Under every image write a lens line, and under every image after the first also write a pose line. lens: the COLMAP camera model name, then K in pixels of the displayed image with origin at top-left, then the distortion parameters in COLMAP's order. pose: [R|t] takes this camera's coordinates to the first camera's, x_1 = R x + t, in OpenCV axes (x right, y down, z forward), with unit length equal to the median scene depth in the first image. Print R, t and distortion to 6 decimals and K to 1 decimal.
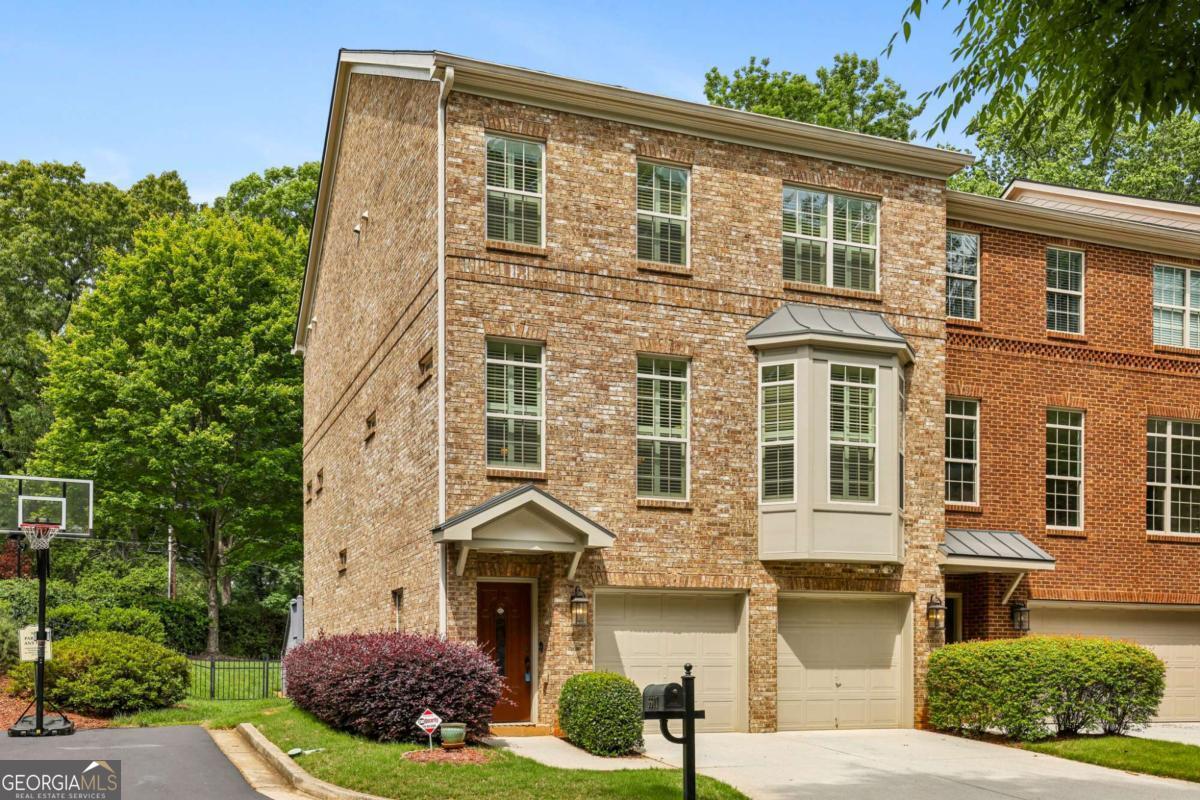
lens RADIAL K [[1114.1, 0, 600.0], [0, 1114.1, 399.7], [0, 0, 1]] dist [0.042037, 0.000000]
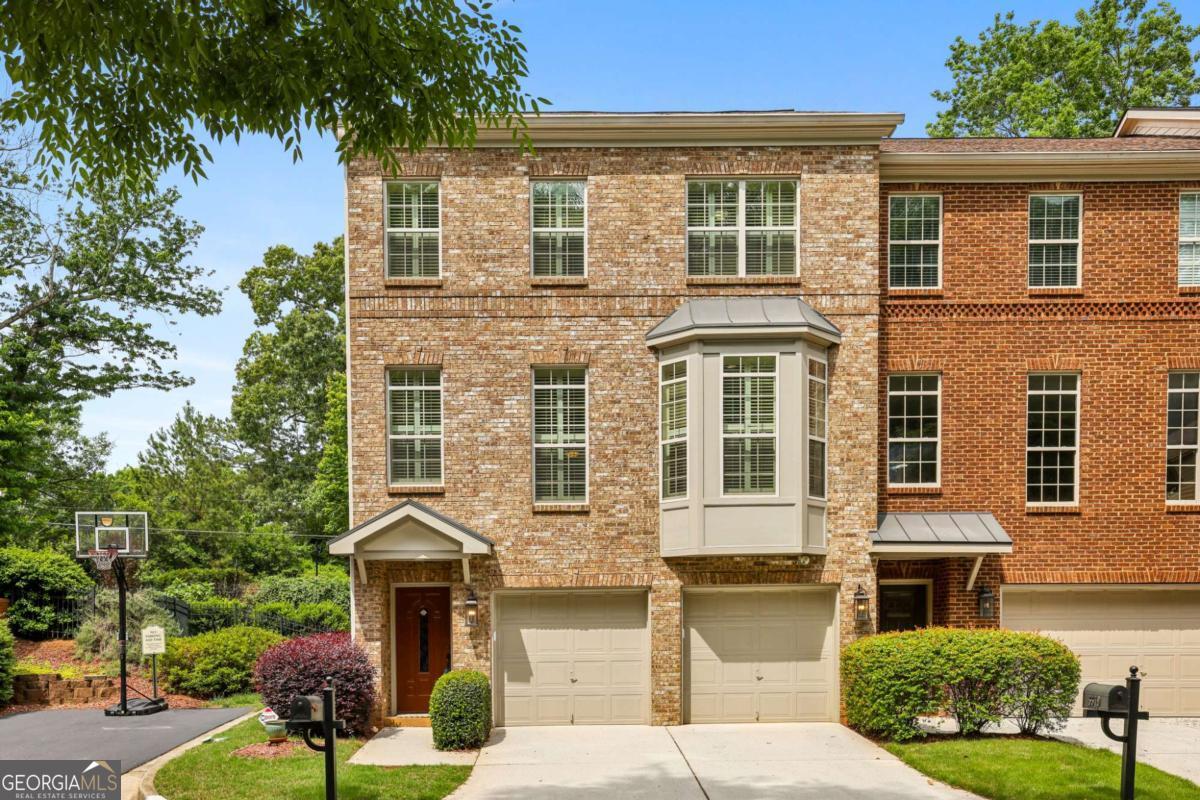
lens RADIAL K [[1022.1, 0, 593.6], [0, 1022.1, 426.4], [0, 0, 1]] dist [0.033314, -0.014091]
pose [[0.935449, -0.080164, -0.344252, 0.398932], [0.092390, 0.995537, 0.019230, 0.001514], [0.341174, -0.049794, 0.938680, 0.106030]]
